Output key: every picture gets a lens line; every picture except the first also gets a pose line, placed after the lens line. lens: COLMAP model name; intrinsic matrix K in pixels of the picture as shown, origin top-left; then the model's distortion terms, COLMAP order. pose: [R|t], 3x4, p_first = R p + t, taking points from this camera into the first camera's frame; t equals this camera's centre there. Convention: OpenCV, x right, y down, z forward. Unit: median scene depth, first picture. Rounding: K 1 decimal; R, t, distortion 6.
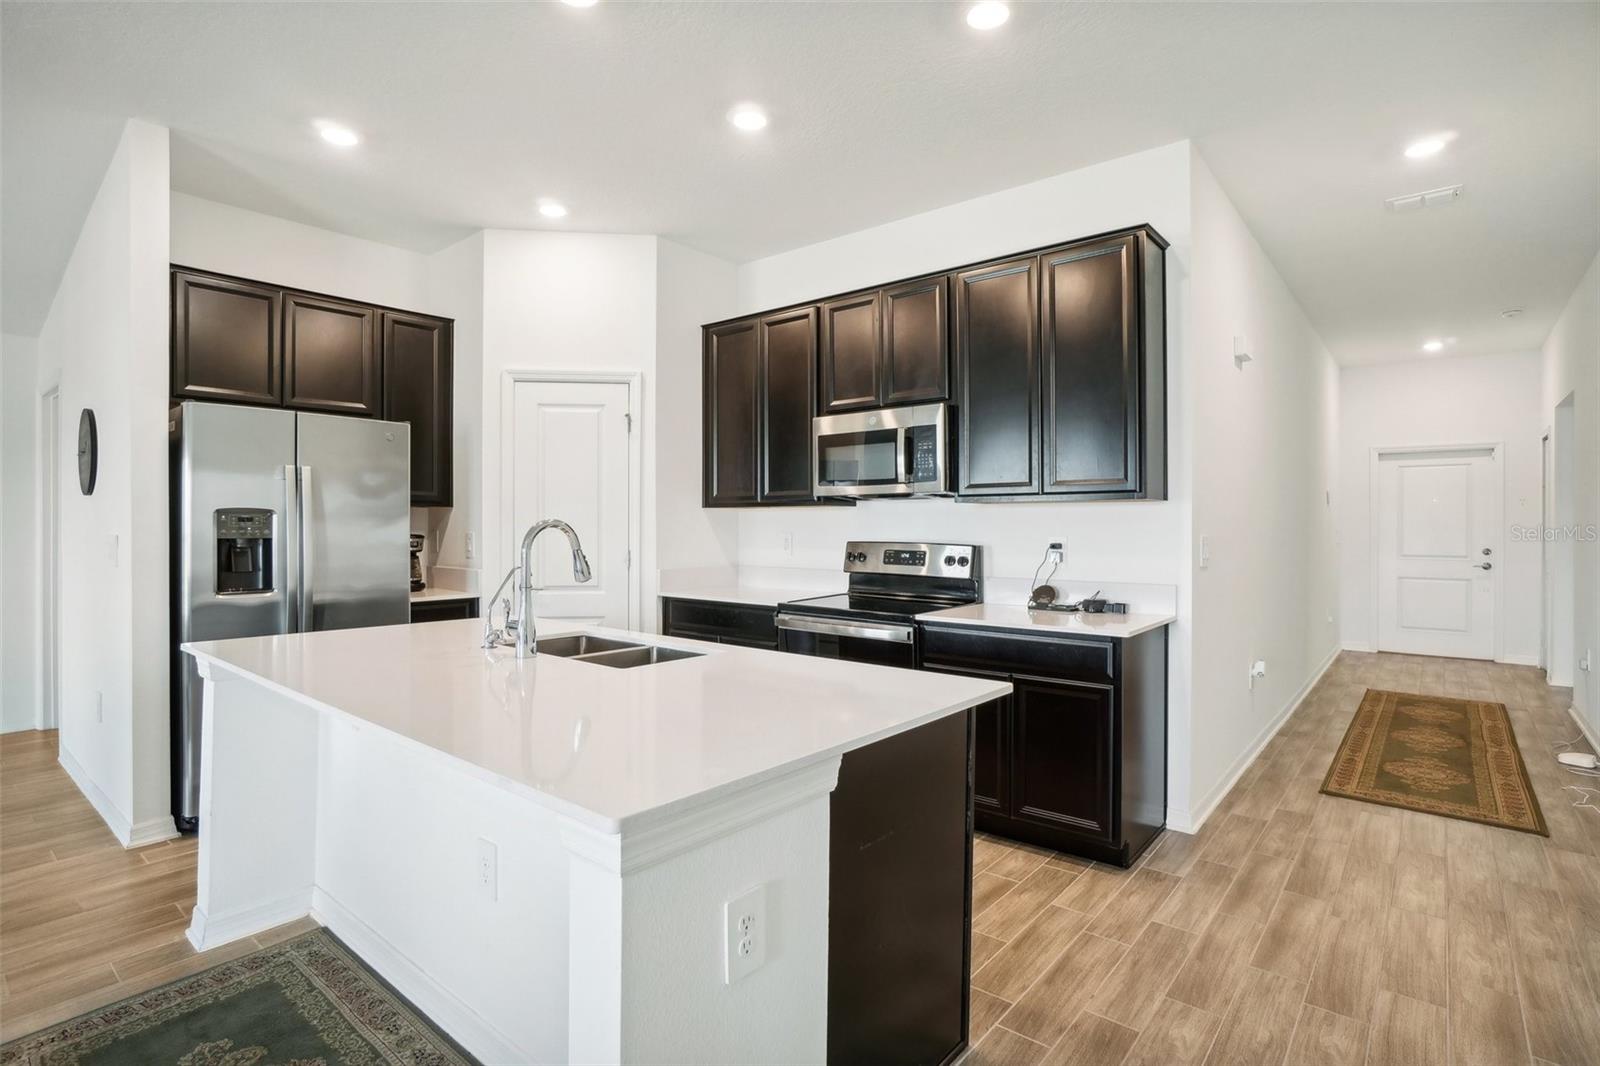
lens RADIAL K [[768.3, 0, 799.0], [0, 768.3, 520.4], [0, 0, 1]] dist [-0.049633, 0.017880]
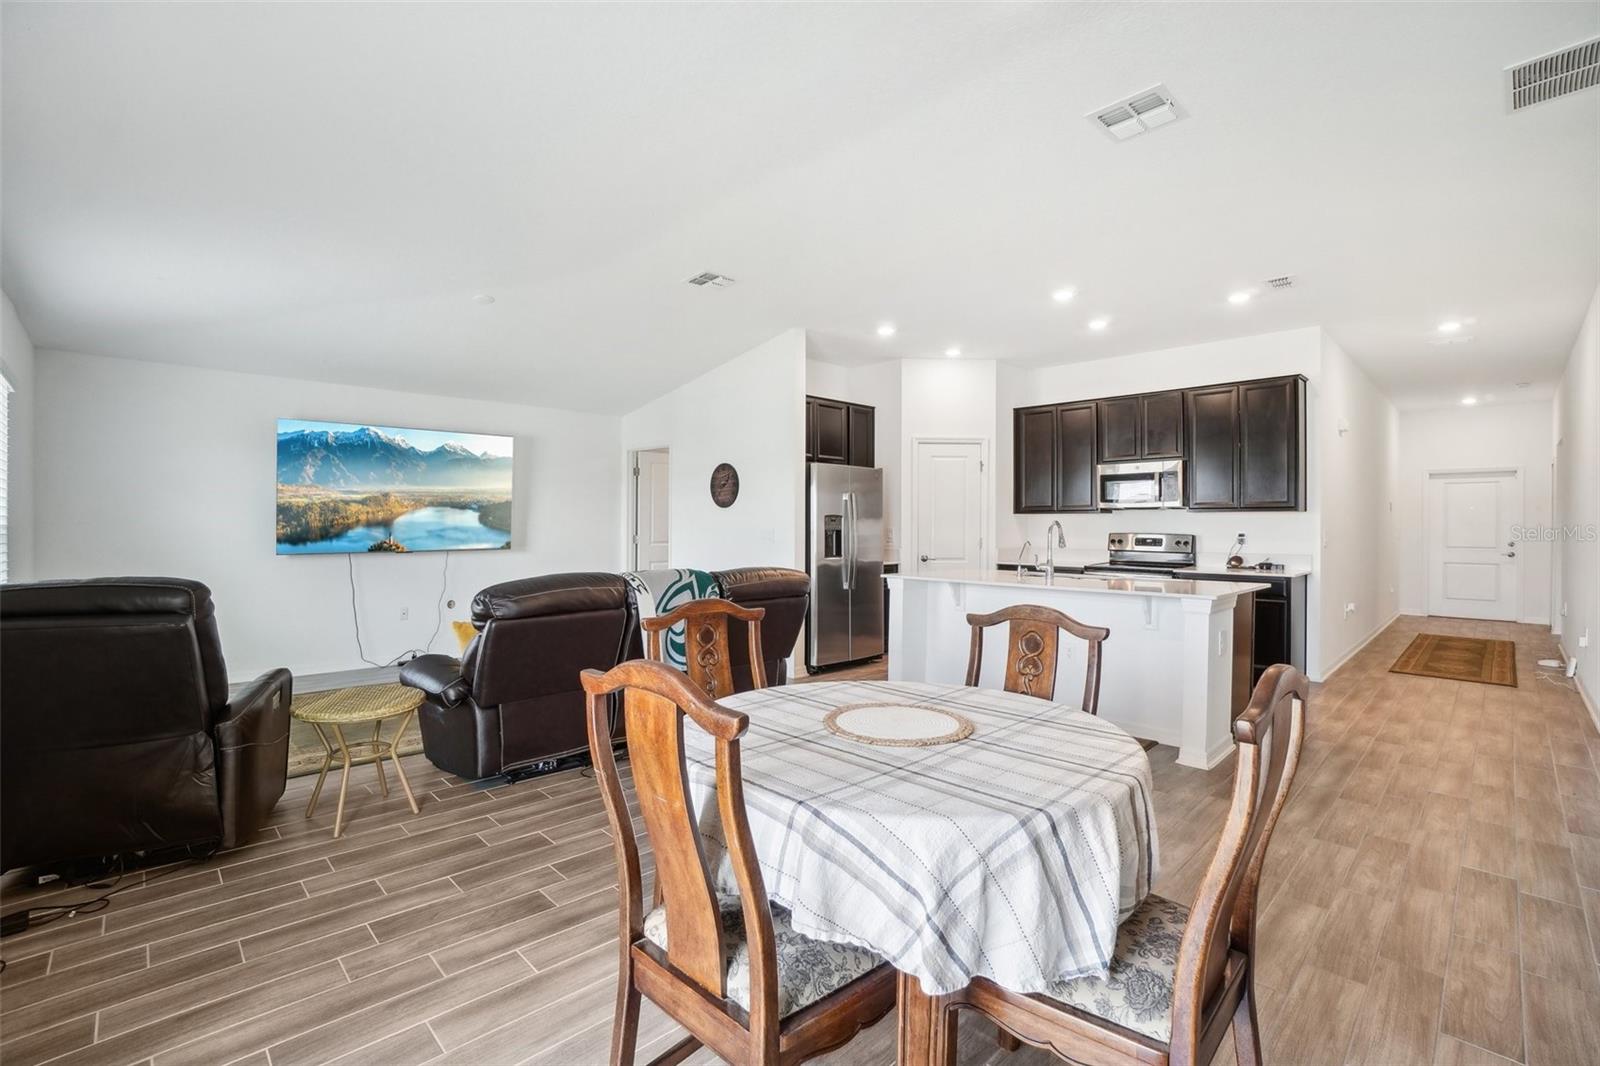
lens RADIAL K [[721.0, 0, 794.3], [0, 721.0, 521.5], [0, 0, 1]] dist [-0.049140, 0.015424]
pose [[0.996141, 0.002177, -0.087741, -0.531891], [-0.002023, 0.999996, 0.001841, -0.001230], [0.087745, -0.001656, 0.996142, -0.732573]]
